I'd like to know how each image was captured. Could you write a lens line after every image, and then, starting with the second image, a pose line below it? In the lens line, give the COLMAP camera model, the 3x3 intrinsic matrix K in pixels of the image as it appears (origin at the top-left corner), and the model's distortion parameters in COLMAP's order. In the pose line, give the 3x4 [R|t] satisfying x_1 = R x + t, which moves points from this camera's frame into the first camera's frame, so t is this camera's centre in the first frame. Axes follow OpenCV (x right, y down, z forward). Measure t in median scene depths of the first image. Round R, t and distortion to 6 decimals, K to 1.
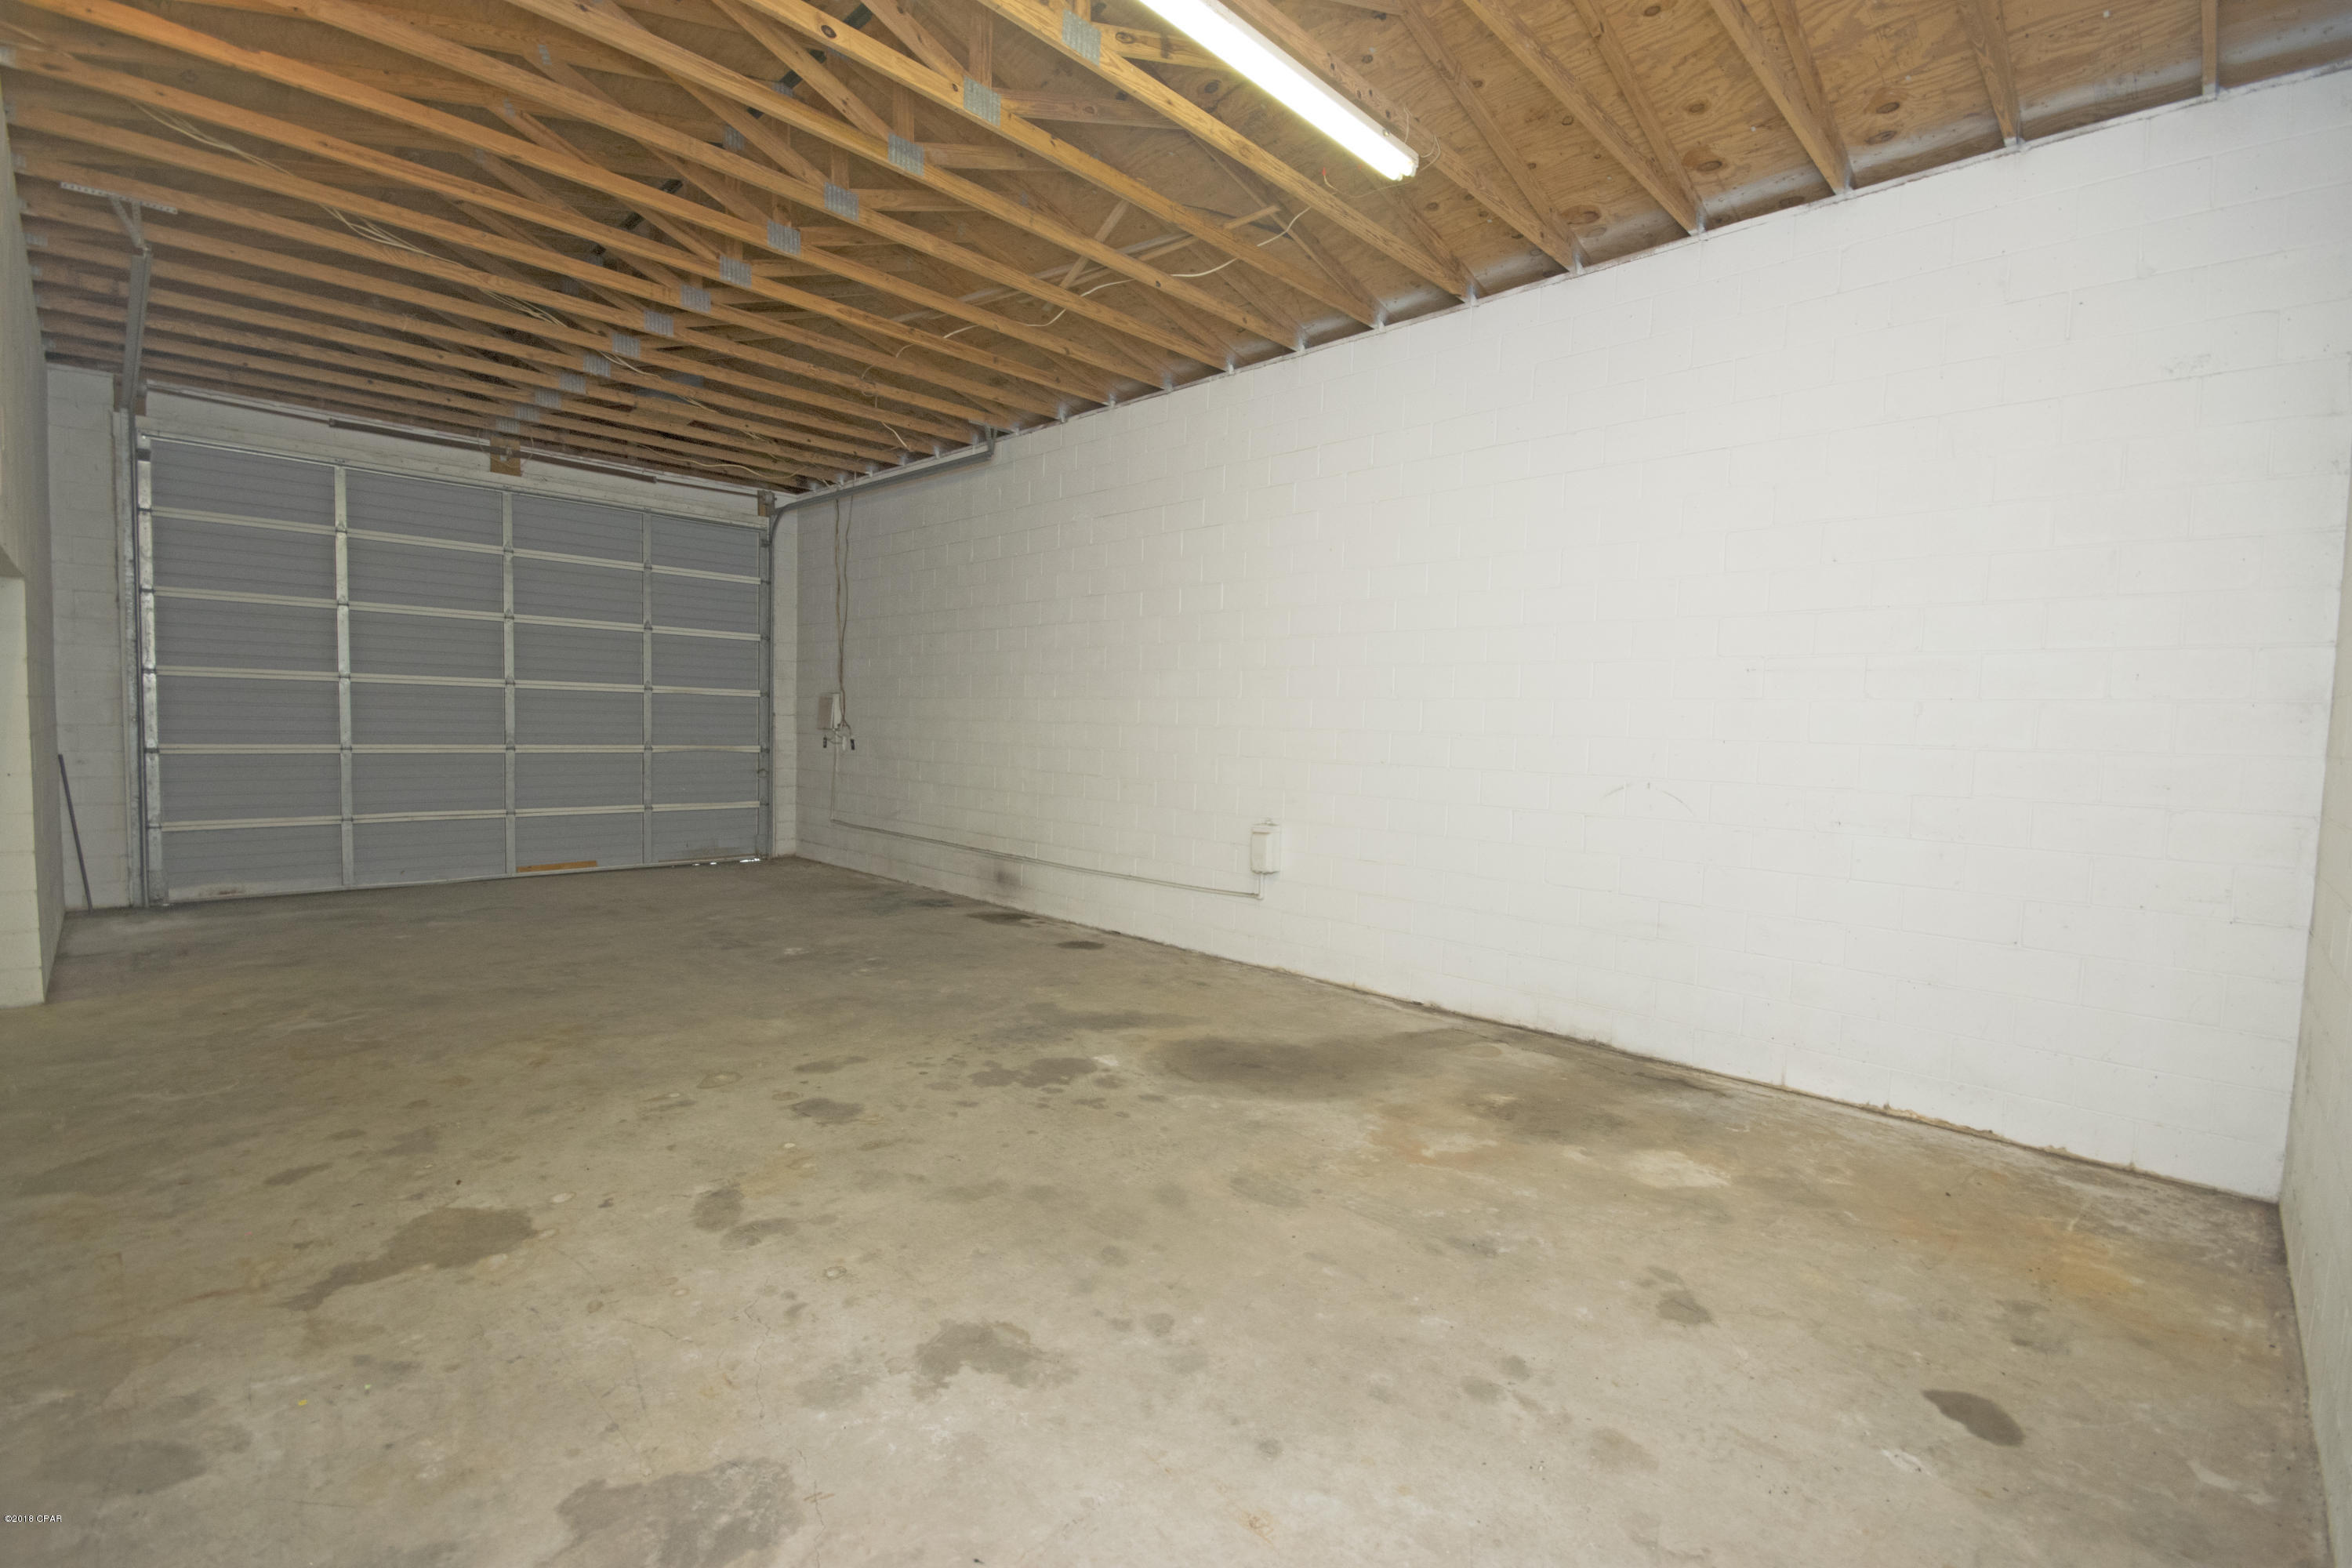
lens RADIAL K [[1025.3, 0, 1176.0], [0, 1025.3, 784.0], [0, 0, 1]] dist [0.002564, -0.006932]
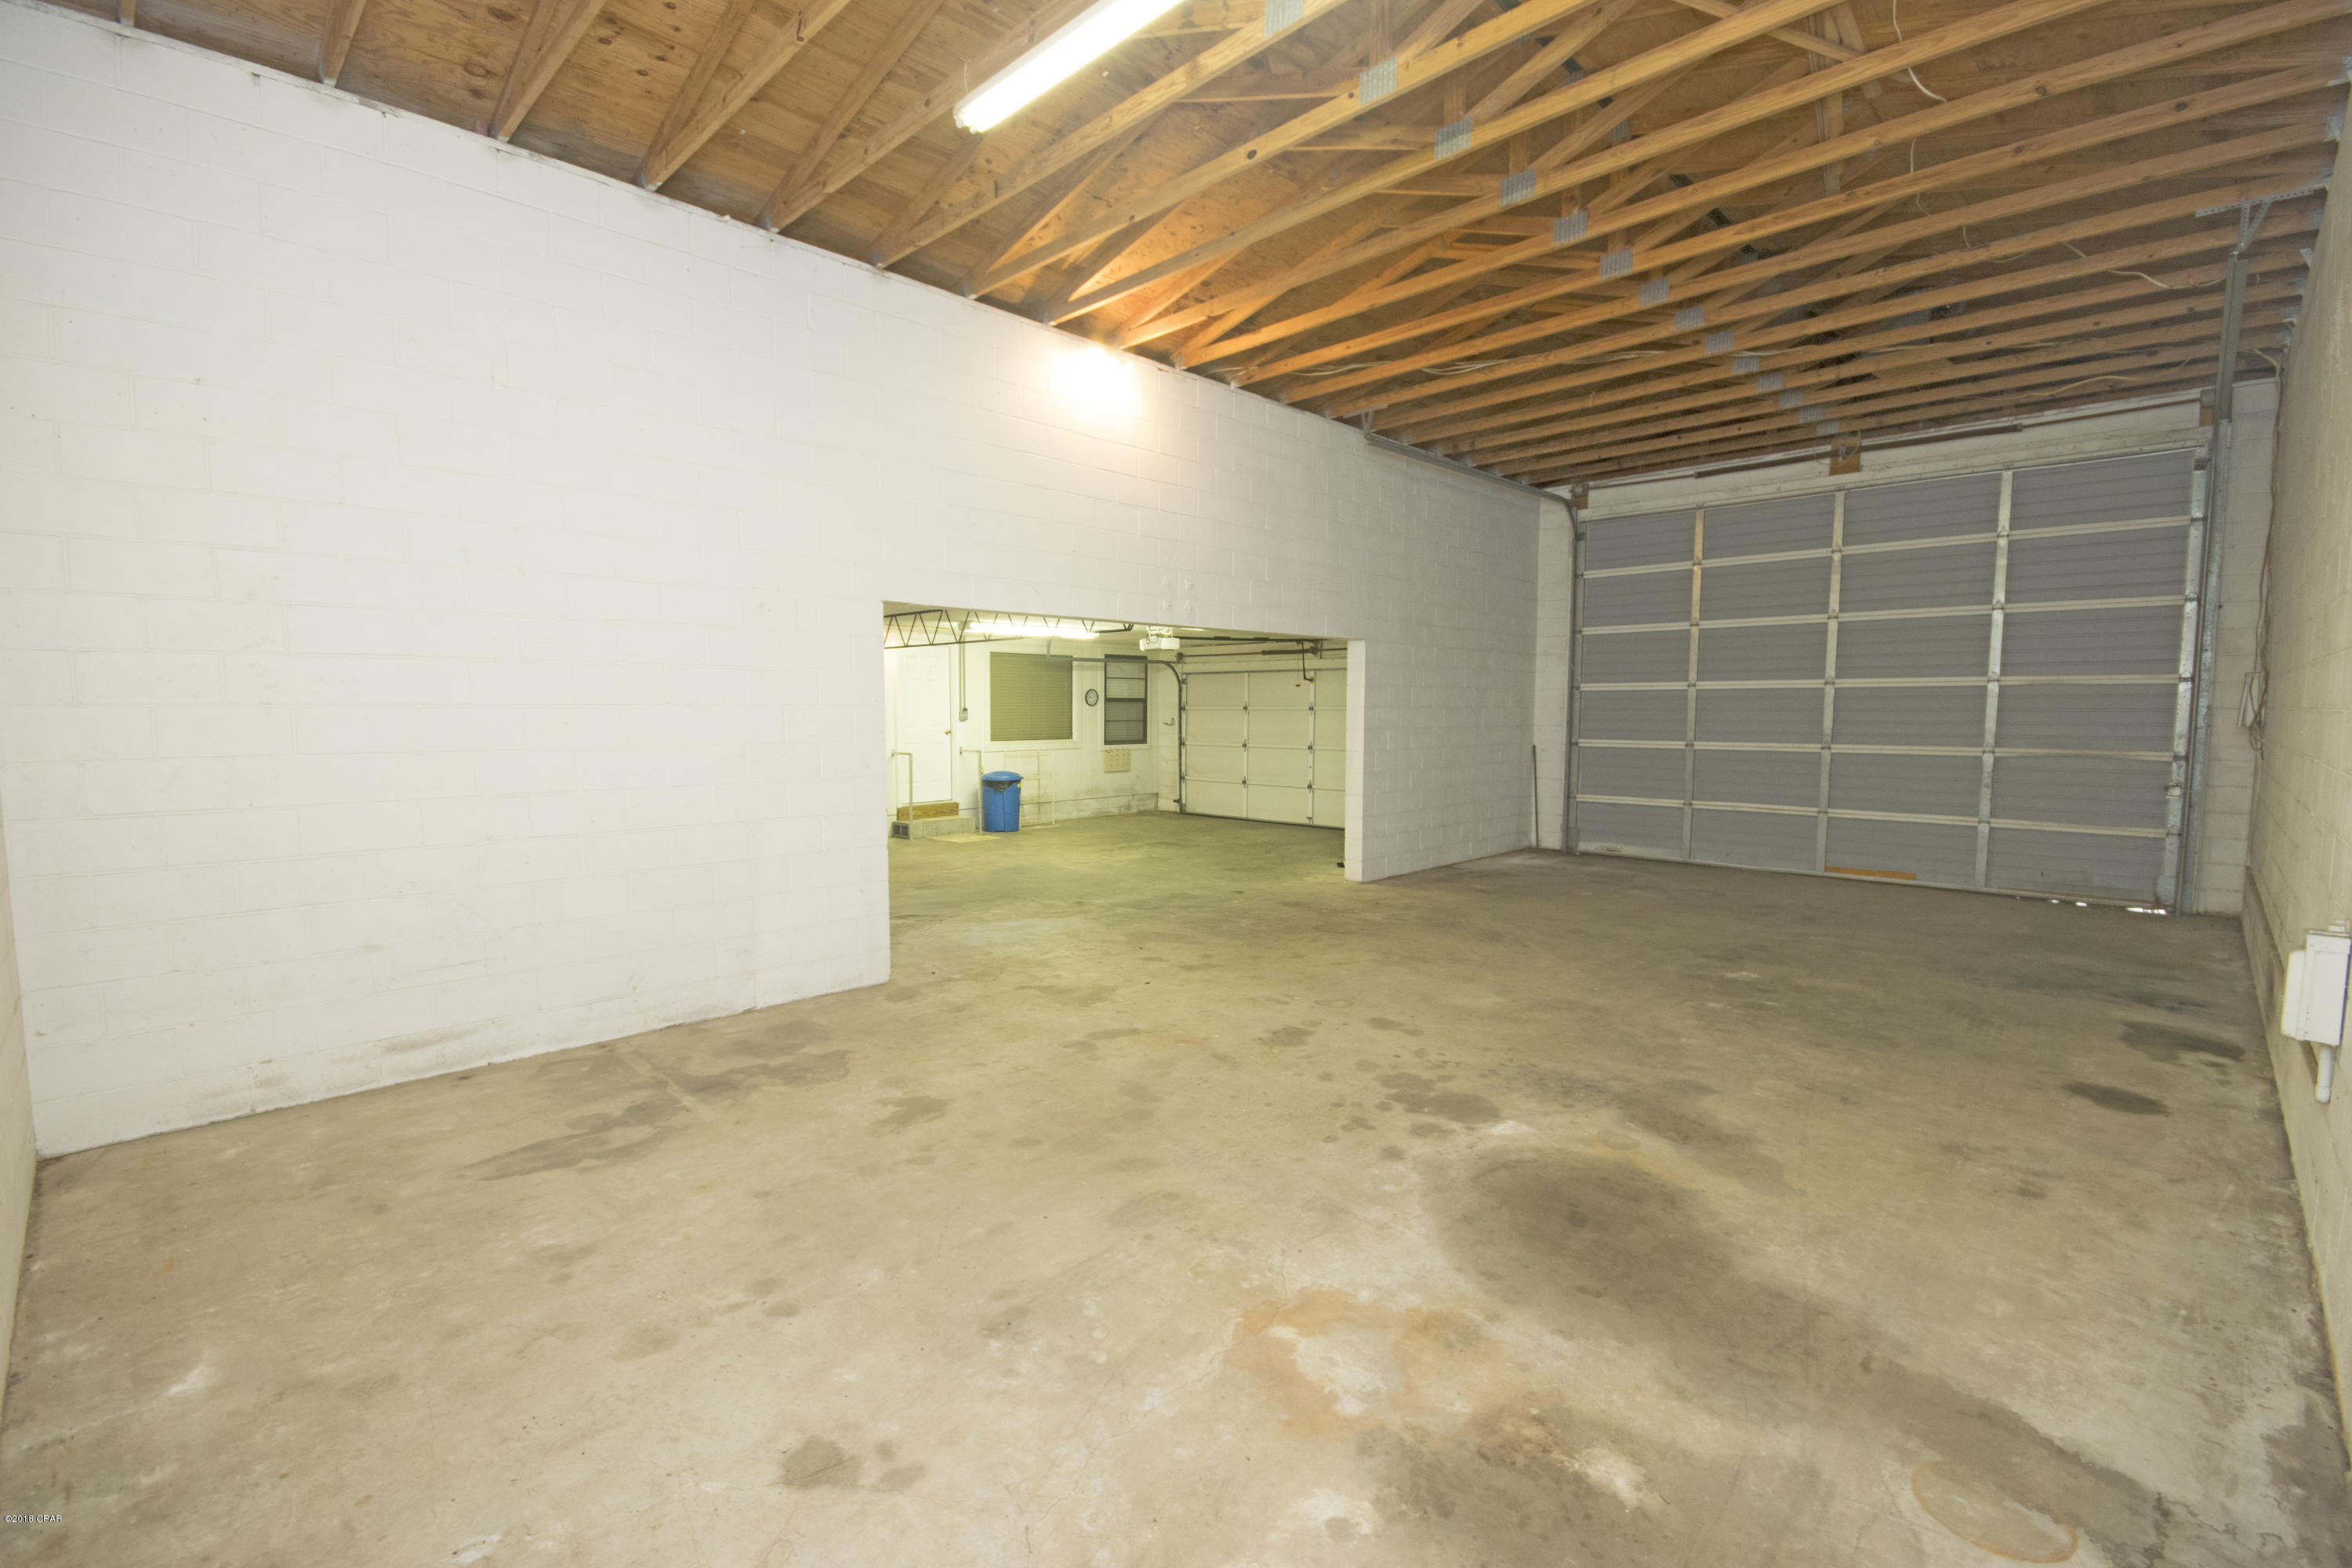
lens RADIAL K [[1025.3, 0, 1176.0], [0, 1025.3, 784.0], [0, 0, 1]] dist [0.002564, -0.006932]
pose [[0.006550, 0.047093, -0.998869, 0.733915], [-0.056285, 0.997324, 0.046651, -0.021326], [0.998393, 0.055916, 0.009183, 0.736513]]
